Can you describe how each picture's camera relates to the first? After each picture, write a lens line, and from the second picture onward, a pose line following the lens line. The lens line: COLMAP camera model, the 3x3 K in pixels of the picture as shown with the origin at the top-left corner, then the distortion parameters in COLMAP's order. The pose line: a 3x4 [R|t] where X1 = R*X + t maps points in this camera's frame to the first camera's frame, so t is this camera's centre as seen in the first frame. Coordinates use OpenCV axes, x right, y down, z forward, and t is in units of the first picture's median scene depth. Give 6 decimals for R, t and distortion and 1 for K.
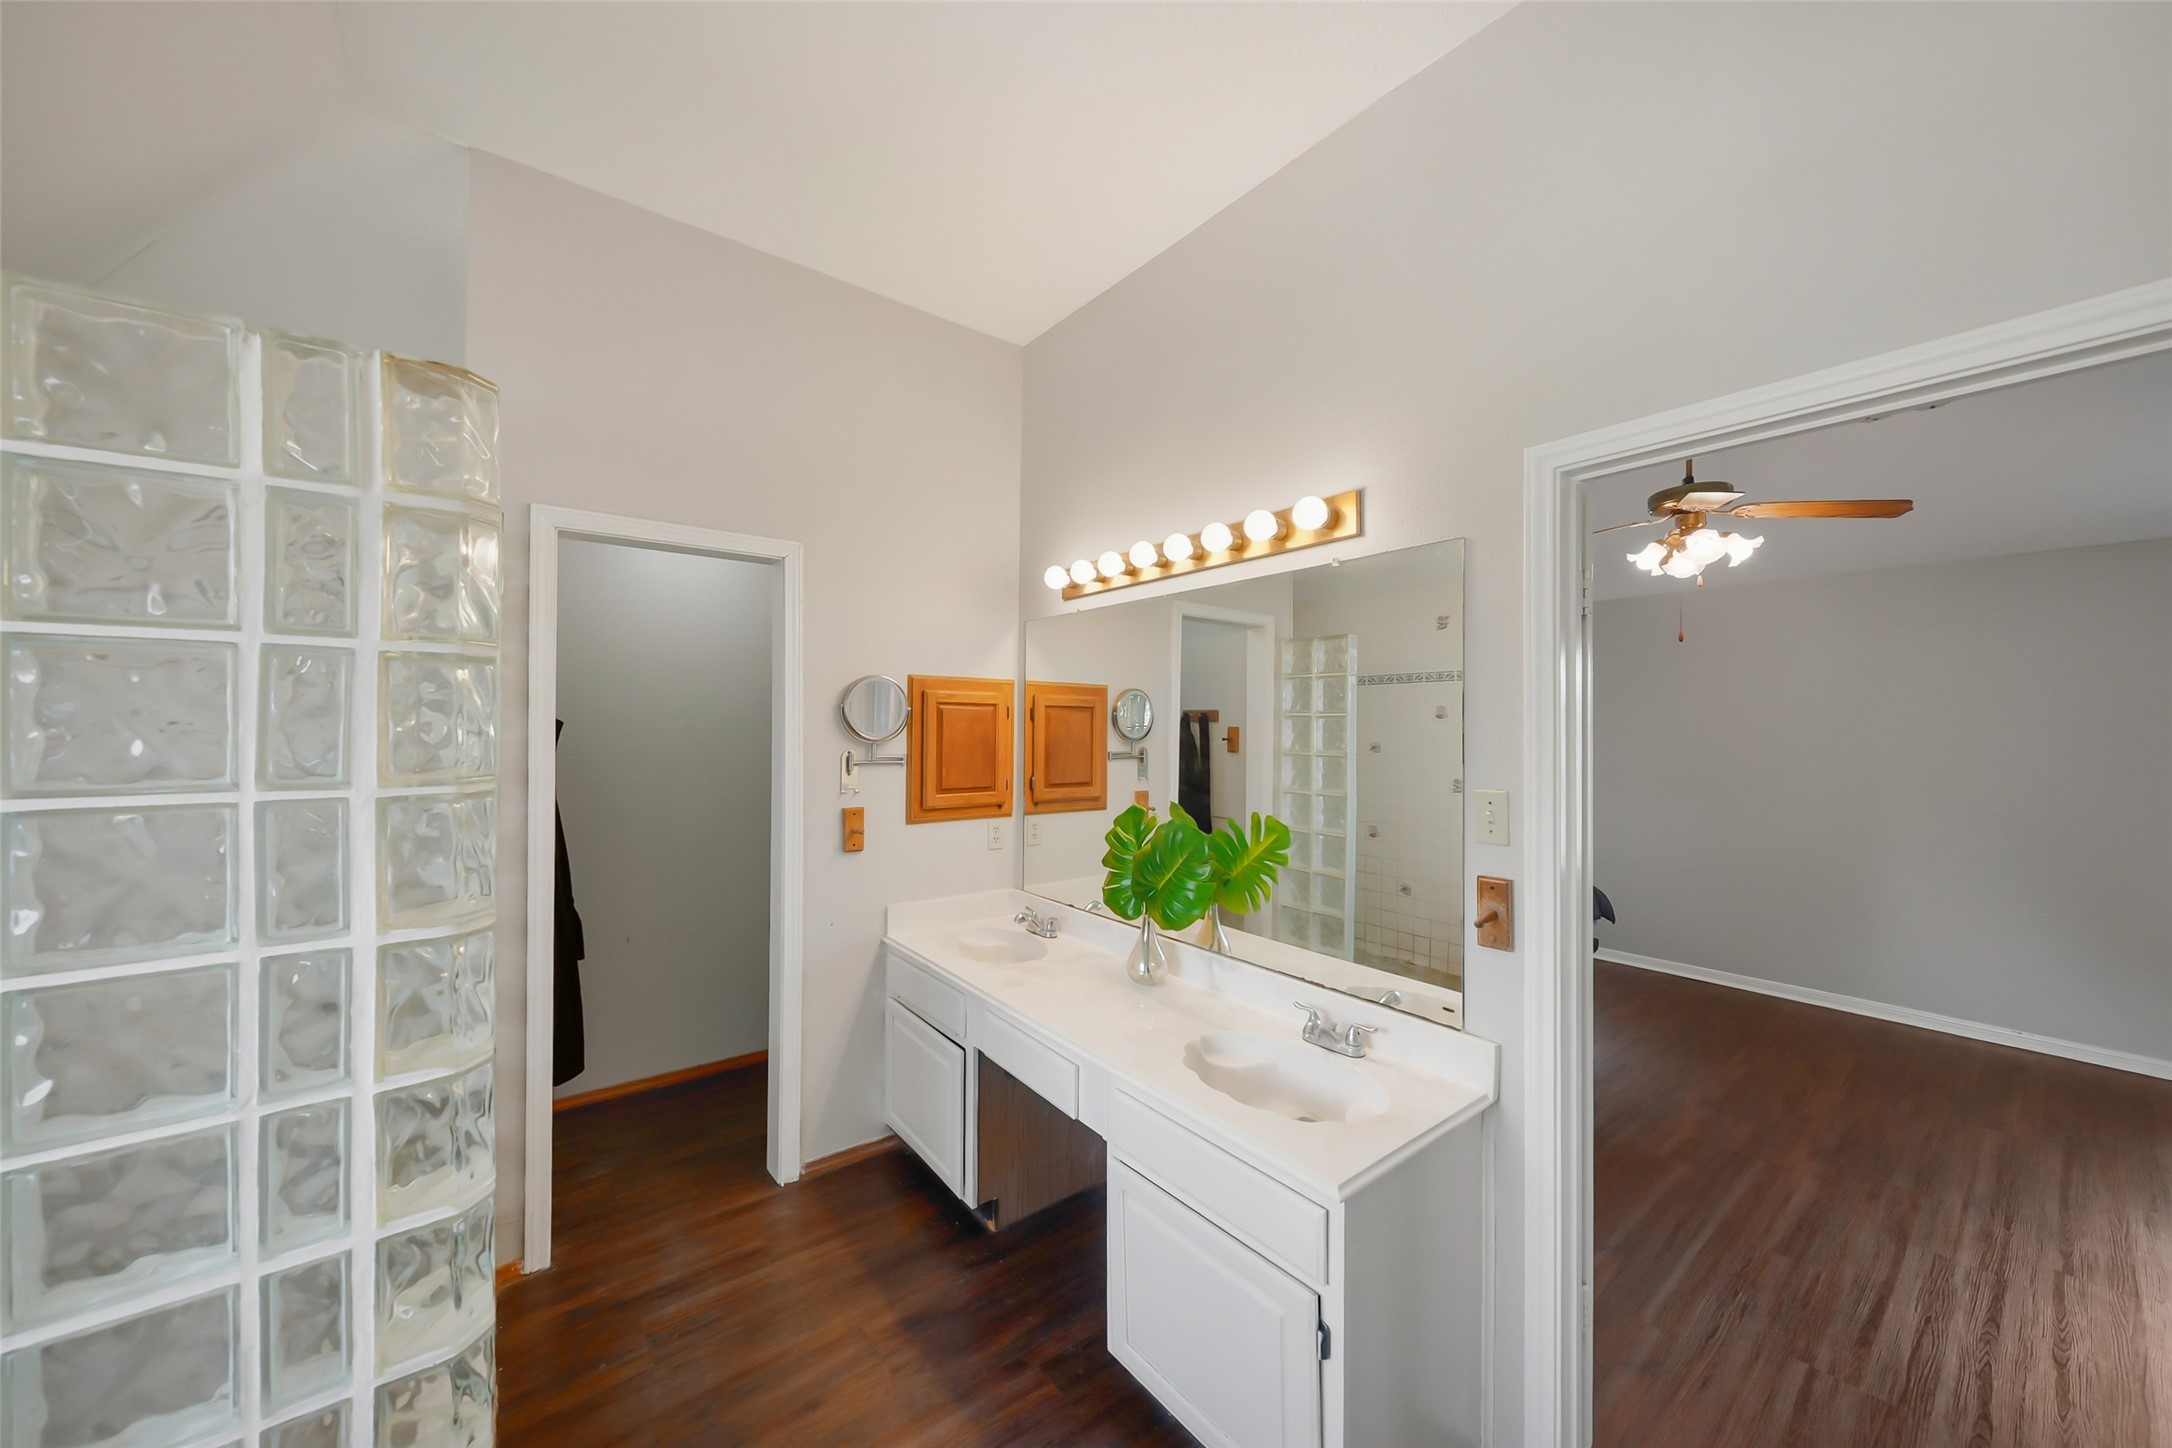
lens RADIAL K [[753.3, 0, 1086.0], [0, 753.3, 724.0], [0, 0, 1]] dist [-0.000263, -0.000058]
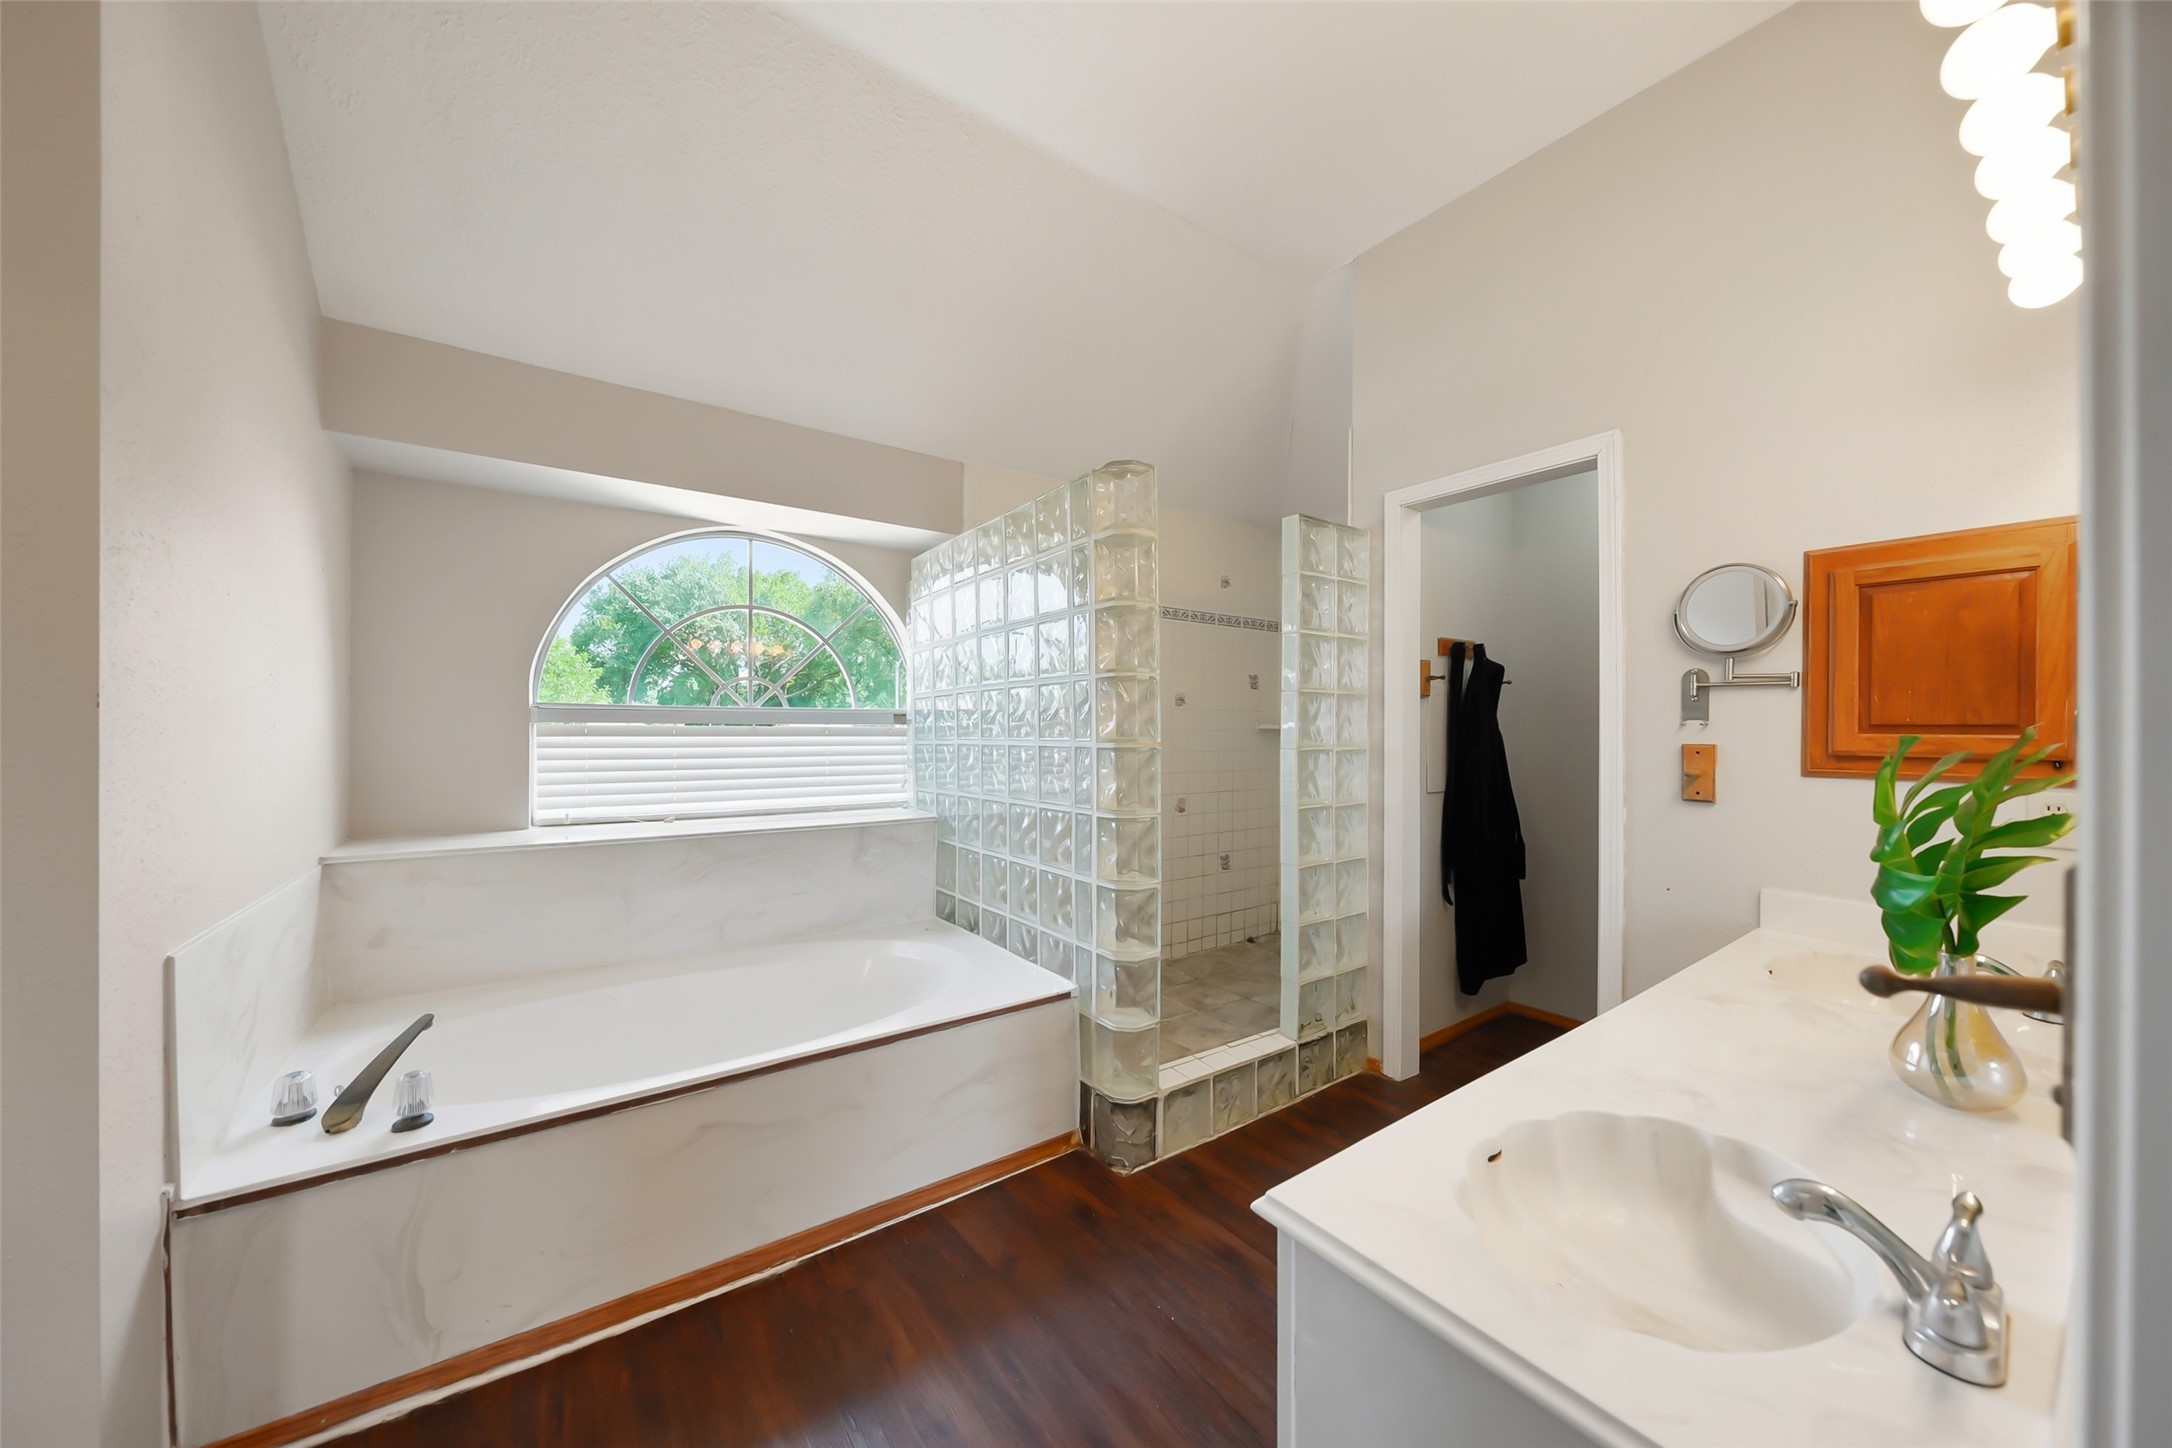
lens RADIAL K [[753.3, 0, 1086.0], [0, 753.3, 724.0], [0, 0, 1]] dist [-0.000263, -0.000058]
pose [[-0.042778, -0.010224, -0.999032, 0.458561], [0.003457, 0.999940, -0.010381, 0.092056], [0.999079, -0.003898, -0.042740, 0.393765]]
